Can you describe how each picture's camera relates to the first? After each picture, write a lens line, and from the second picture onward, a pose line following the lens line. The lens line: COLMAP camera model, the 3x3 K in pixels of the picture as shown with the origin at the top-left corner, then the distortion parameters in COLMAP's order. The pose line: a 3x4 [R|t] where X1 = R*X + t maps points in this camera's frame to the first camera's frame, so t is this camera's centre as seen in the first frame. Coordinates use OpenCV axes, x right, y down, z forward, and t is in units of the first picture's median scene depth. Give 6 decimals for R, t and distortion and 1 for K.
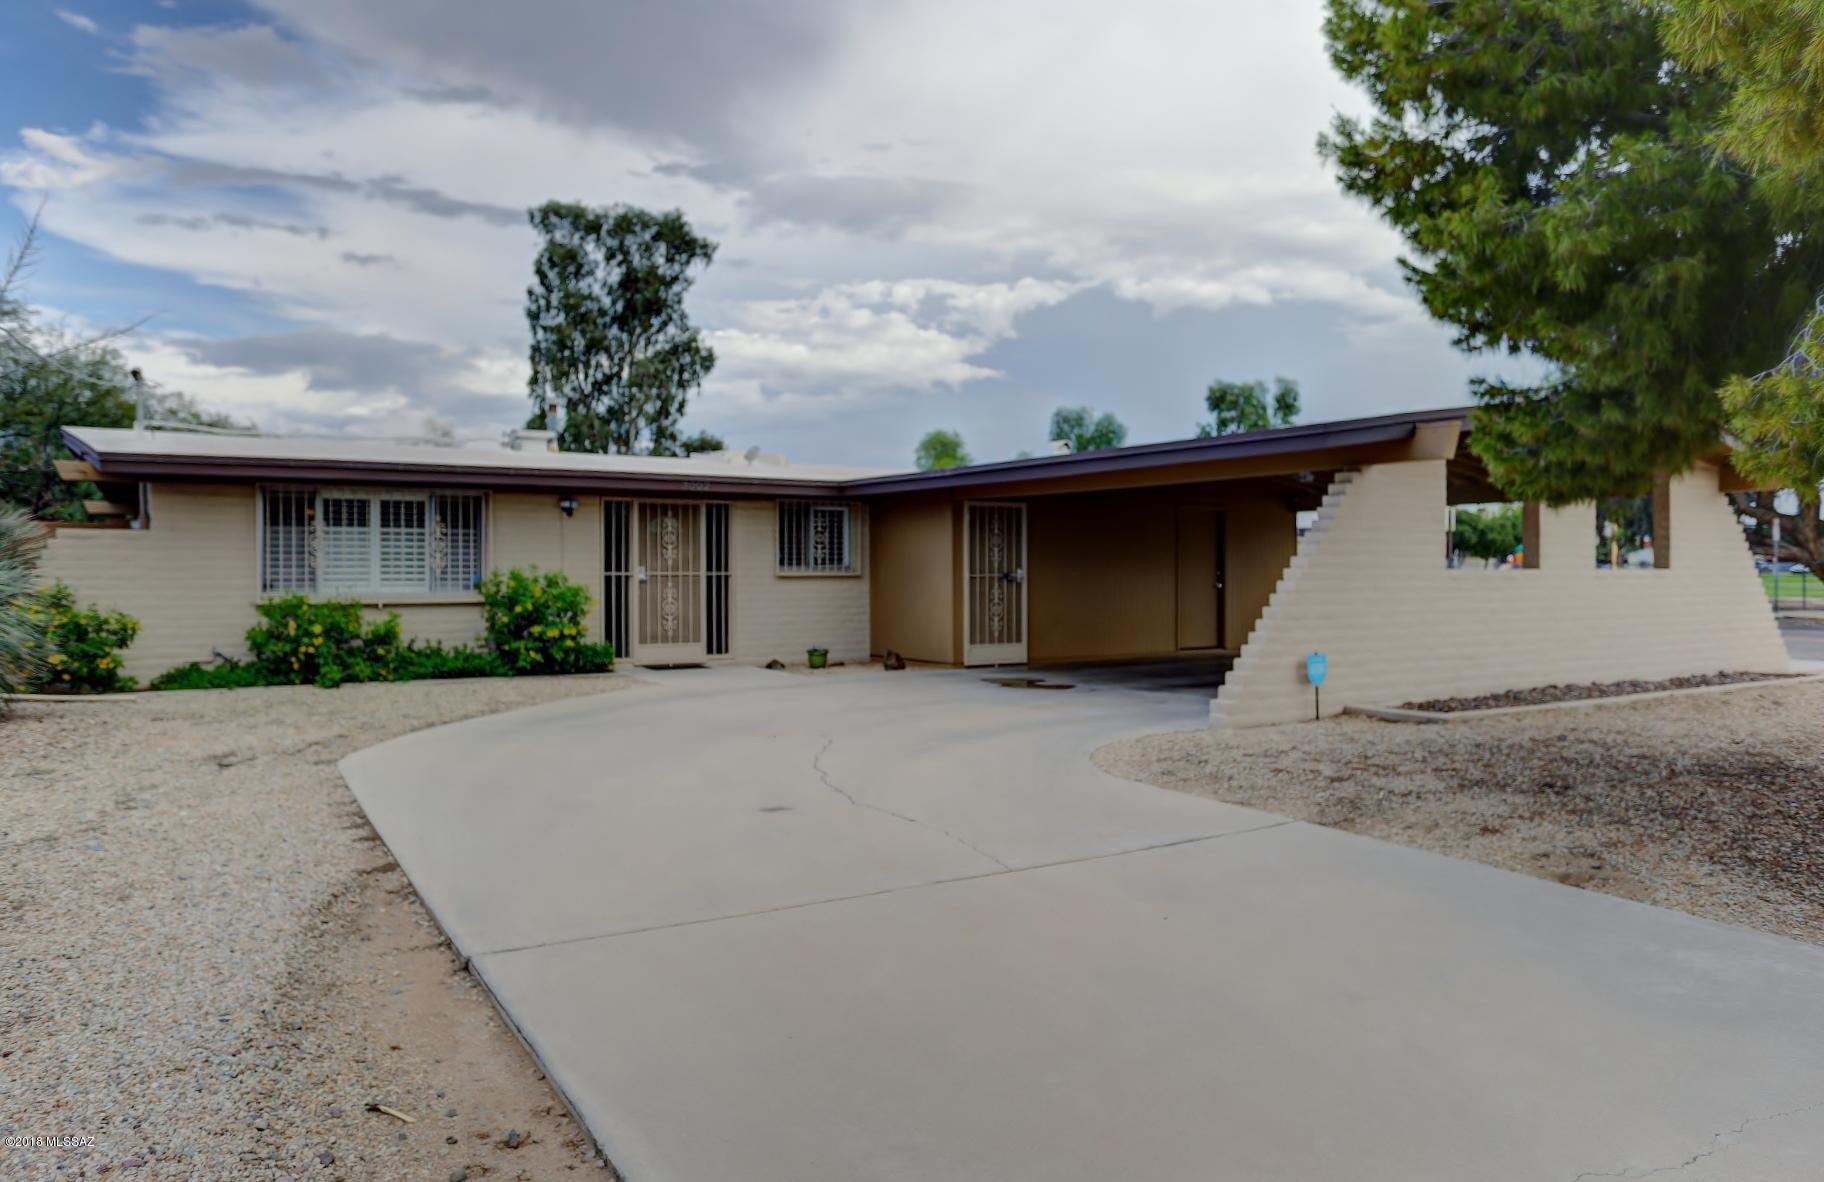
lens RADIAL K [[1287.9, 0, 912.0], [0, 1287.9, 591.0], [0, 0, 1]] dist [-0.029790, 0.007826]
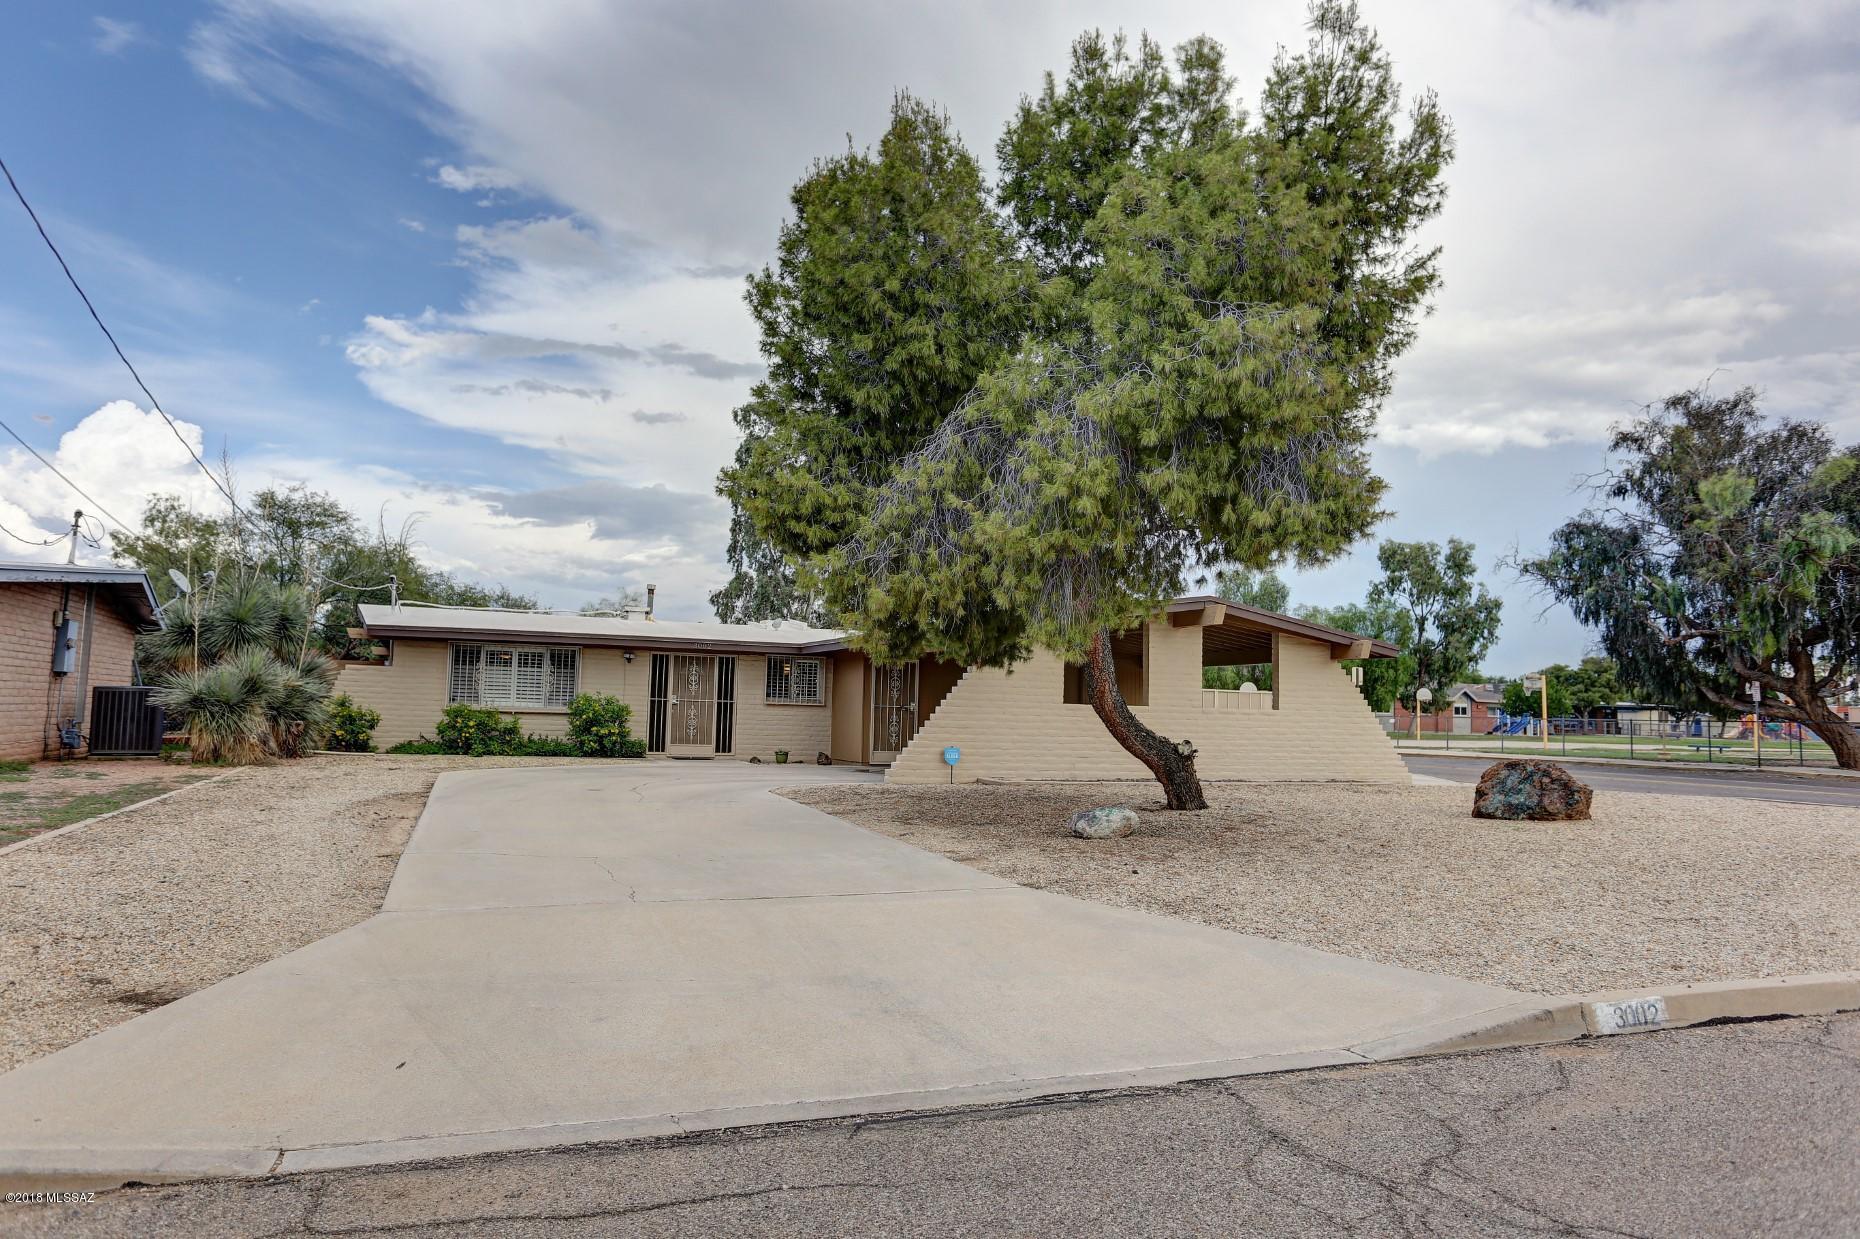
lens RADIAL K [[1289.2, 0, 888.1], [0, 1289.2, 623.7], [0, 0, 1]] dist [-0.027893, -0.001732]
pose [[0.977819, 0.011439, -0.209141, 0.358763], [-0.029964, 0.995877, -0.085625, 0.020209], [0.207299, 0.089992, 0.974130, -0.482675]]
